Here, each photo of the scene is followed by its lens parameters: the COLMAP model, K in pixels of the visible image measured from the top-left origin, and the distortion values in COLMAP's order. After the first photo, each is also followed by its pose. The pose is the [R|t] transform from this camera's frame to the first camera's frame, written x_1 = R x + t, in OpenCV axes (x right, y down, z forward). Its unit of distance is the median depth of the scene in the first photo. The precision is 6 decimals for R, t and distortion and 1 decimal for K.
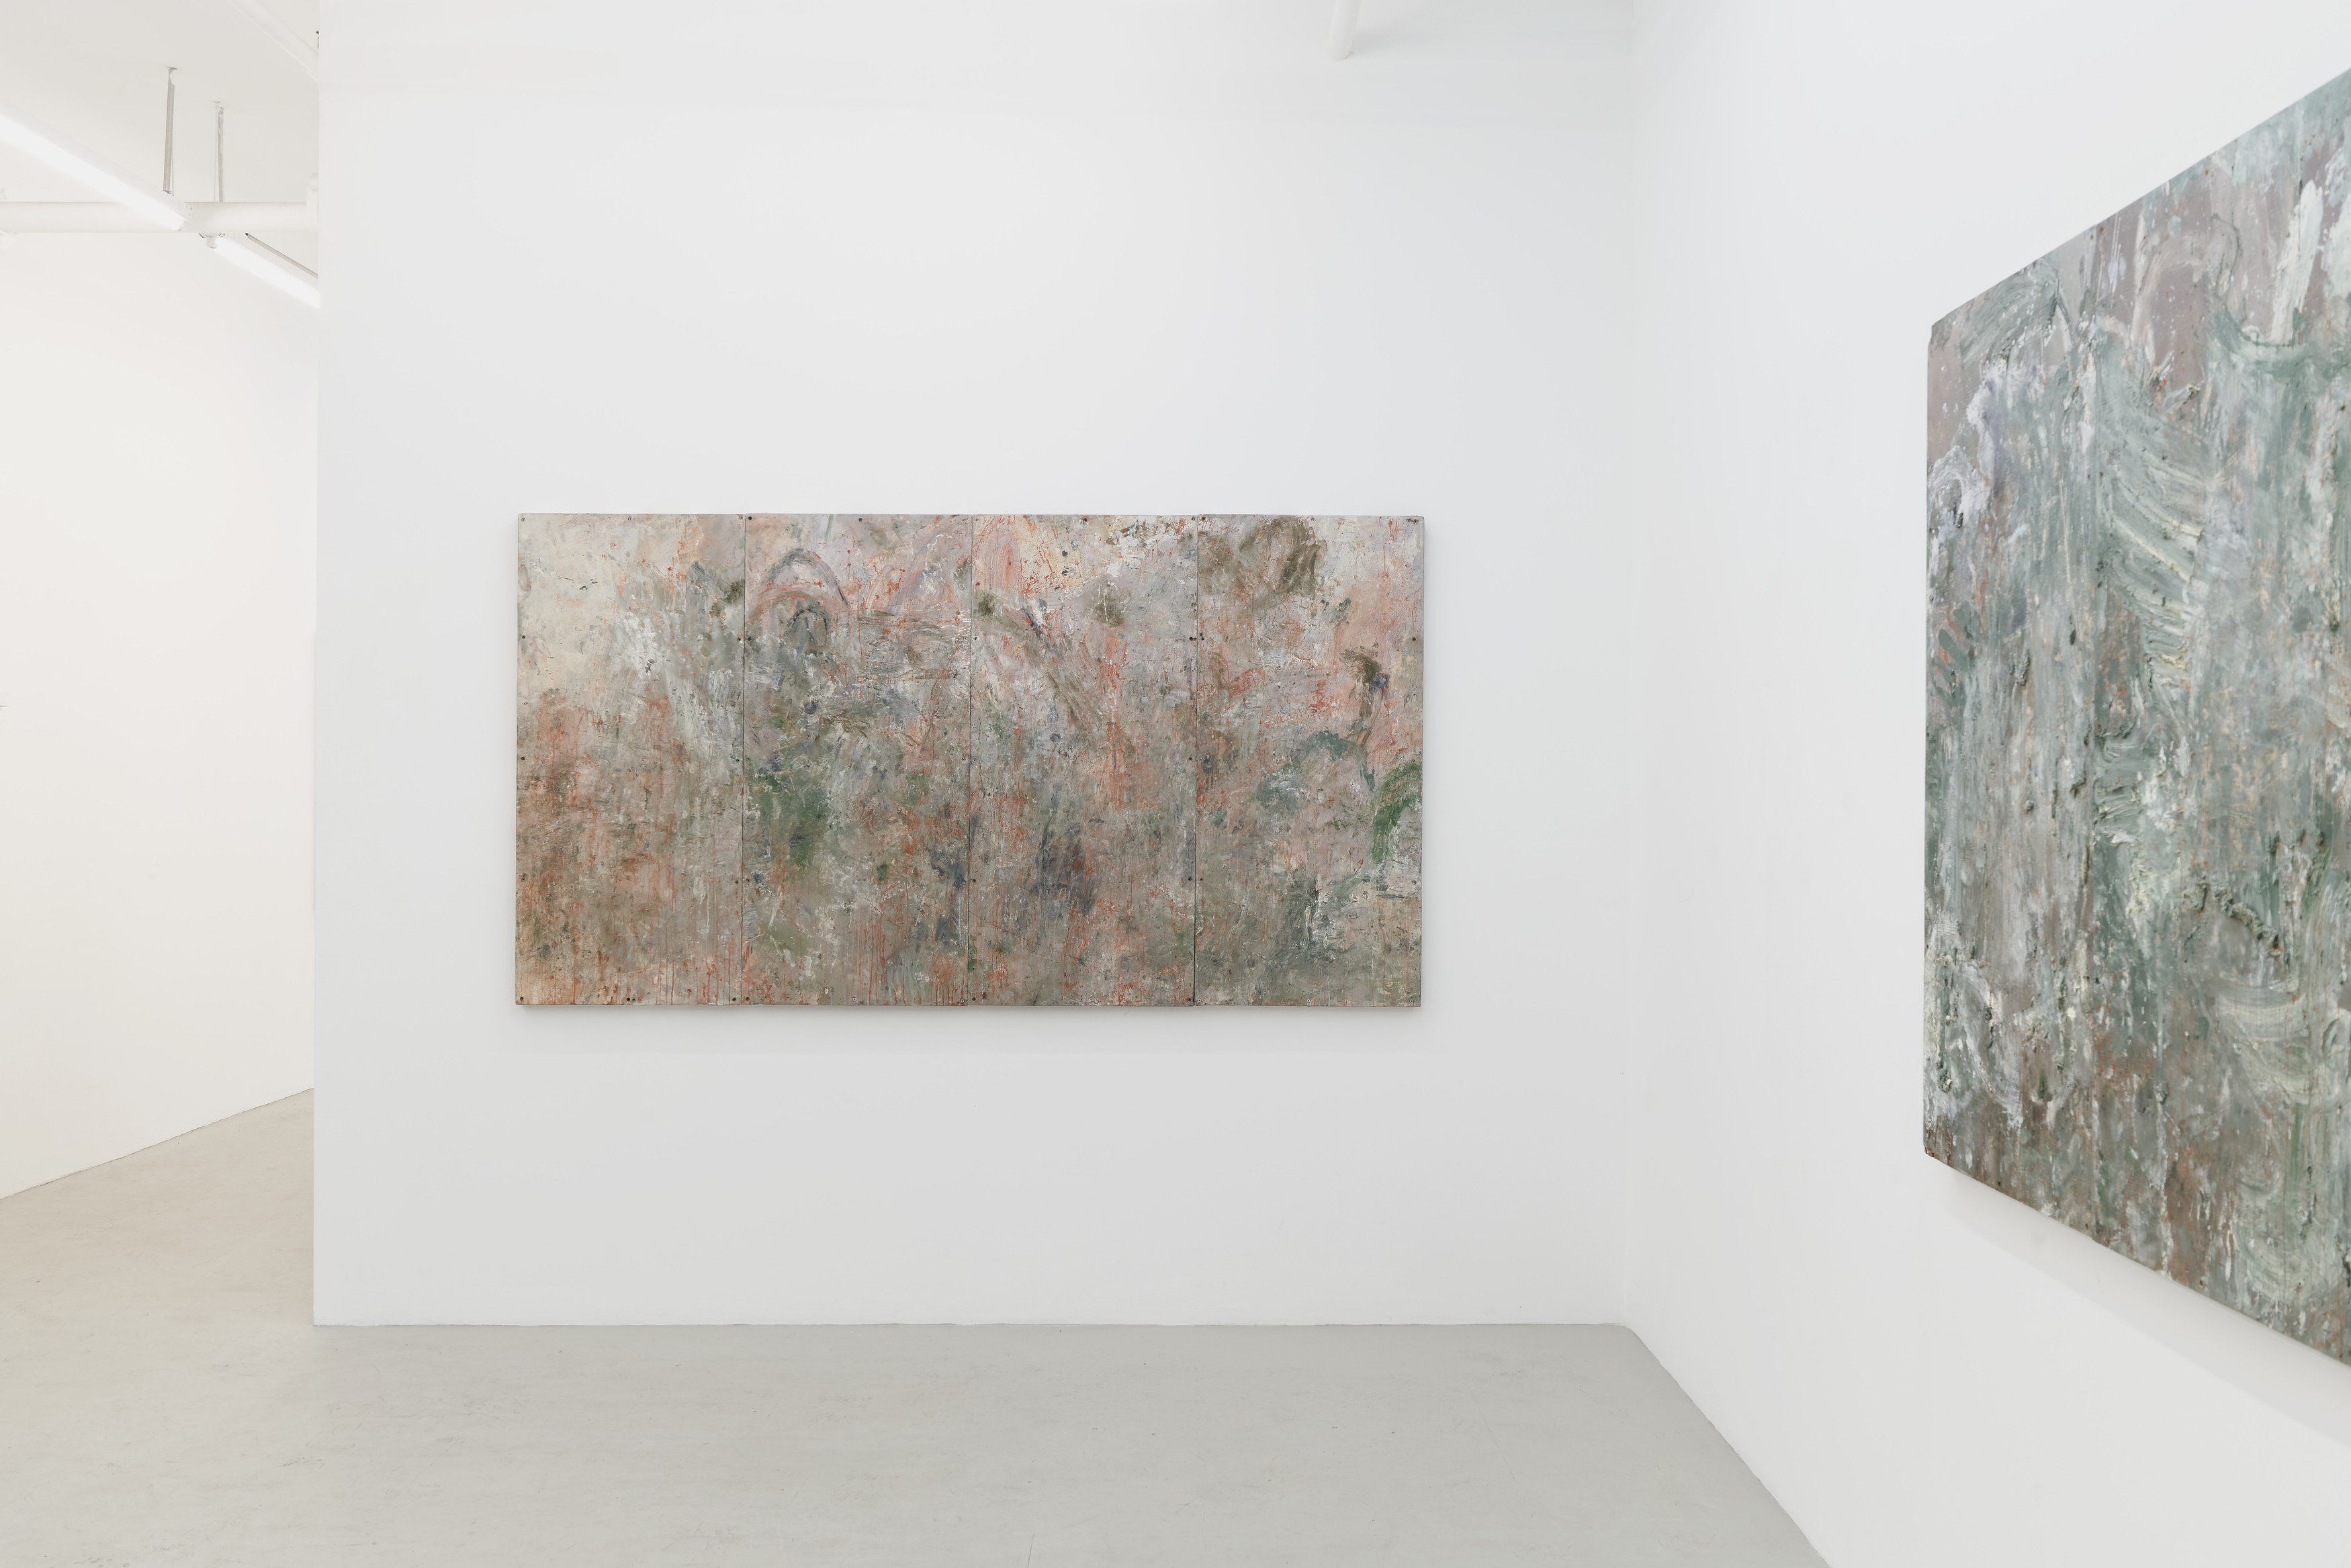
lens RADIAL K [[2164.8, 0, 1196.2], [0, 2164.8, 770.7], [0, 0, 1]] dist [0.007819, 0.000000]
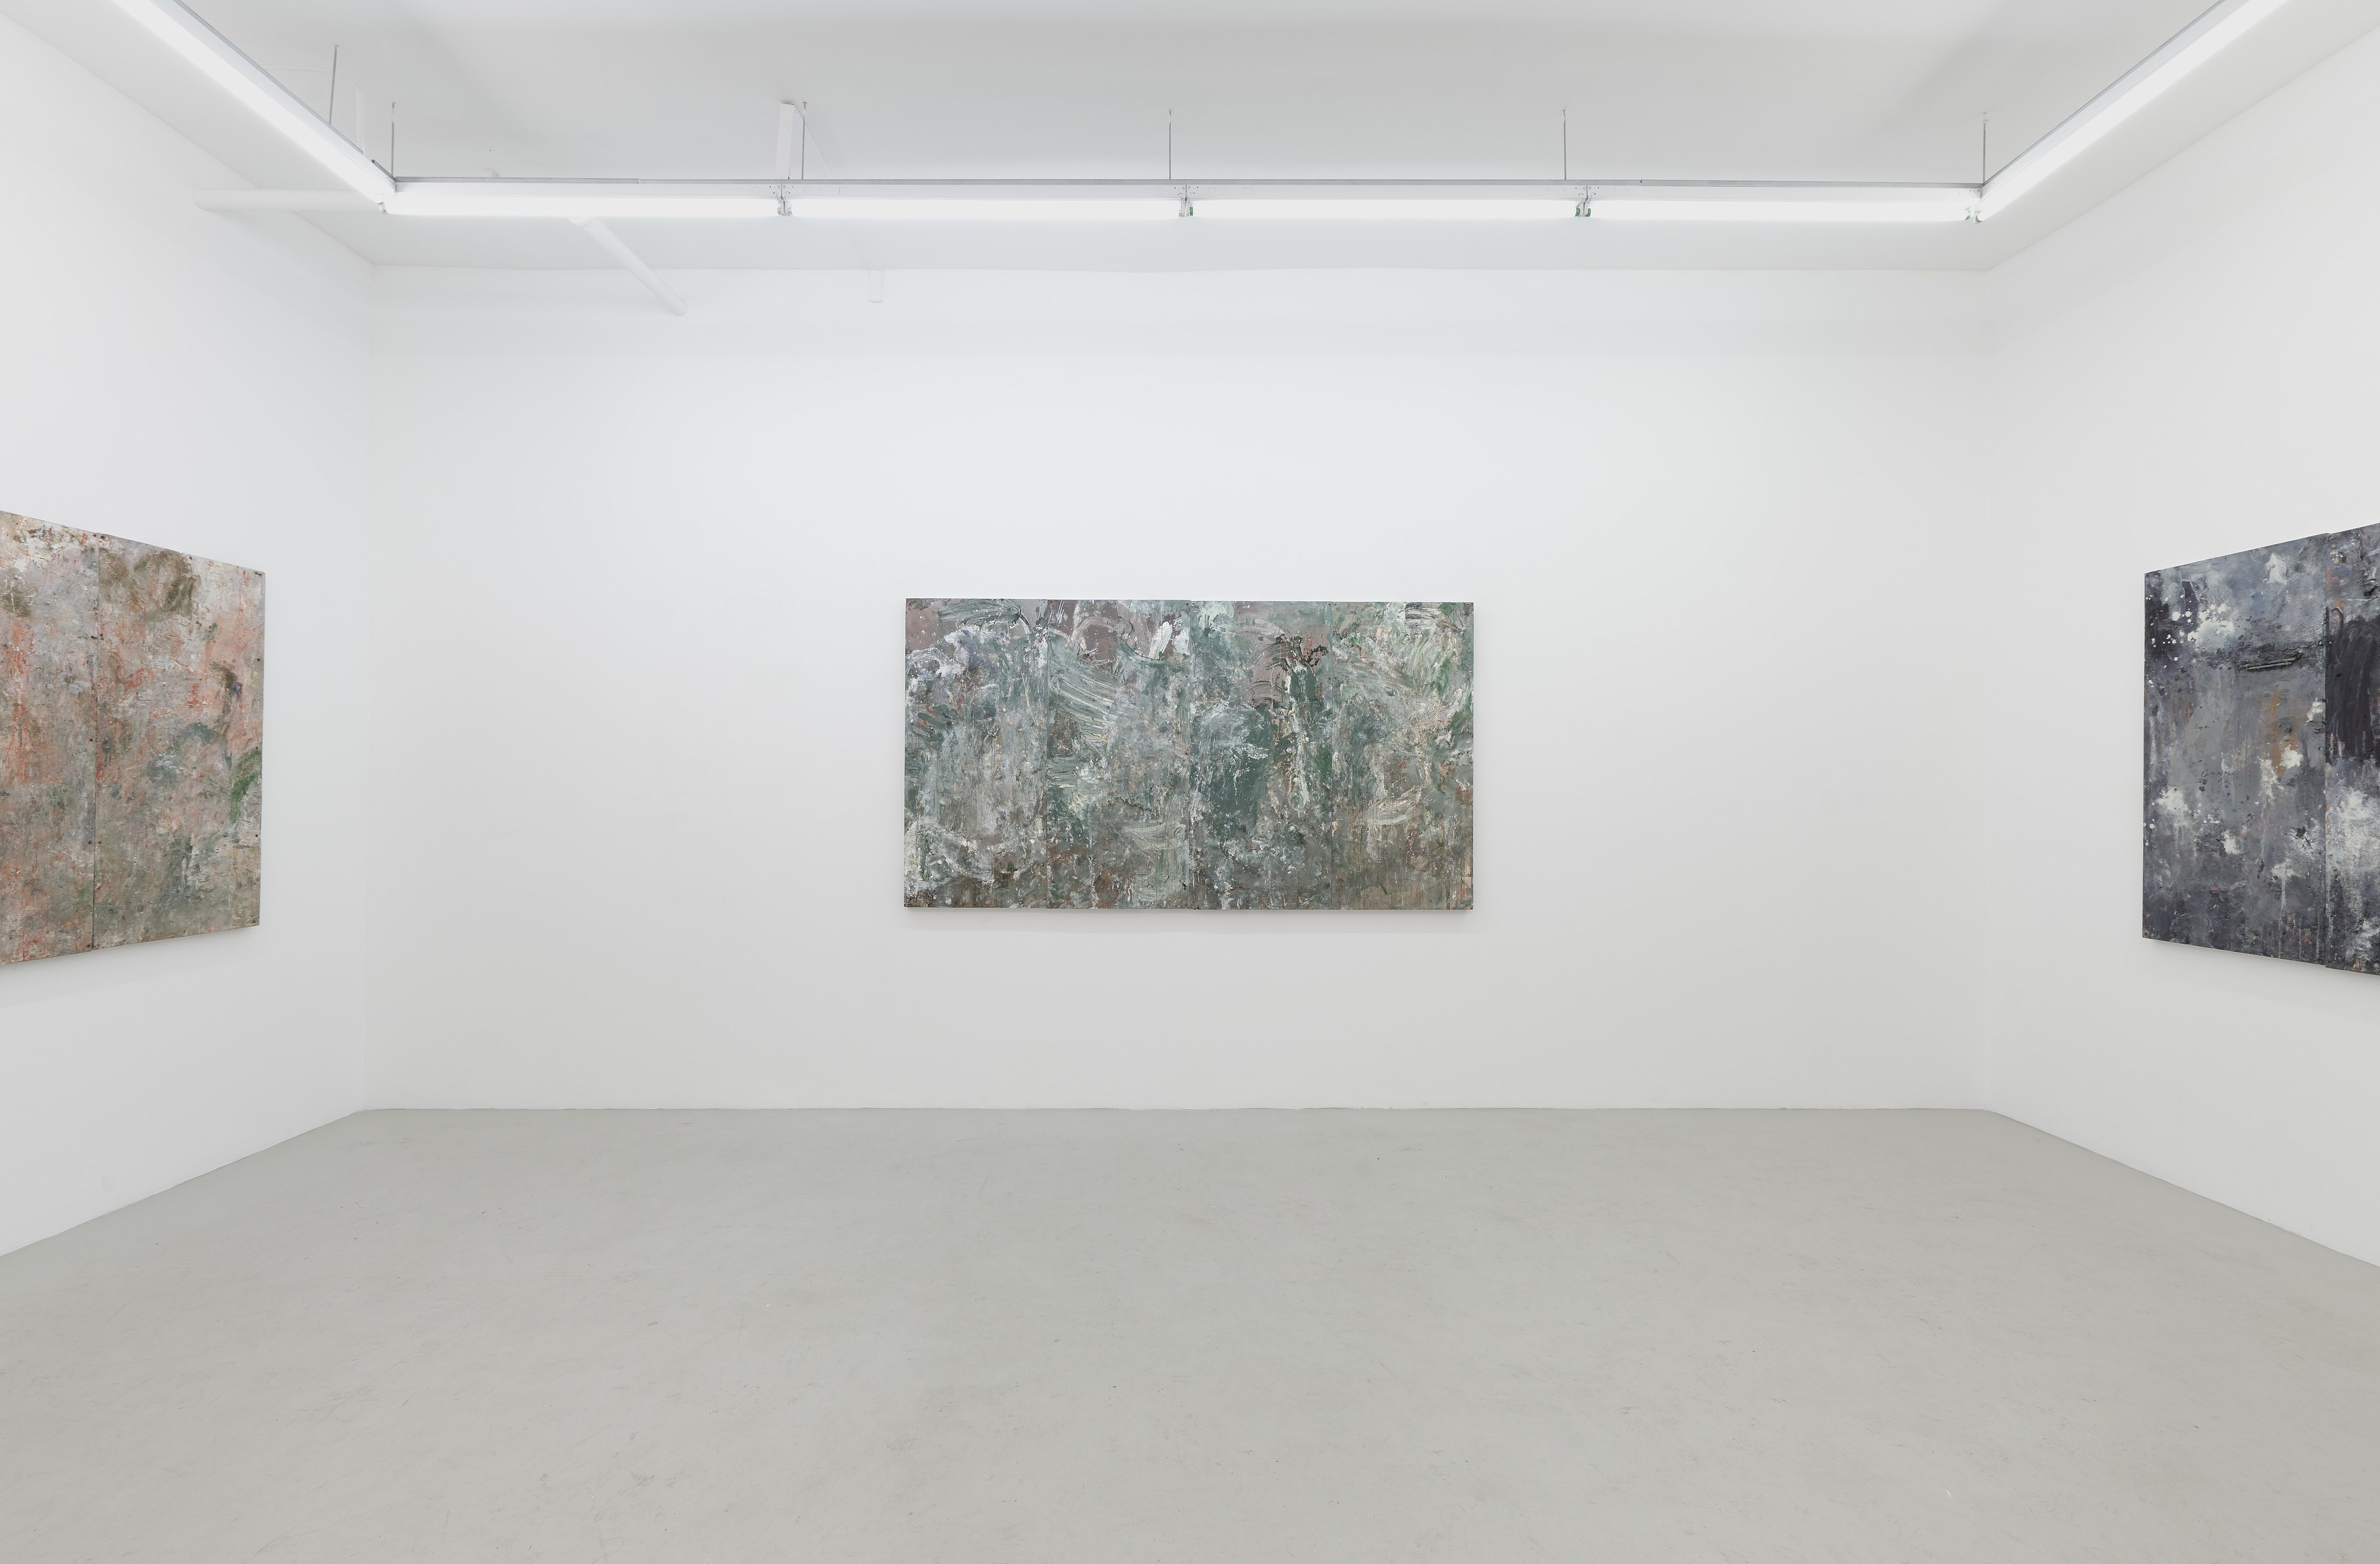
lens RADIAL K [[1101.7, 0, 1196.4], [0, 1101.7, 772.7], [0, 0, 1]] dist [-0.000979, -0.000850]
pose [[-0.064076, 0.007839, 0.997914, -0.639473], [-0.010115, 0.999913, -0.008504, 0.011330], [-0.997894, -0.010639, -0.063991, 0.445347]]
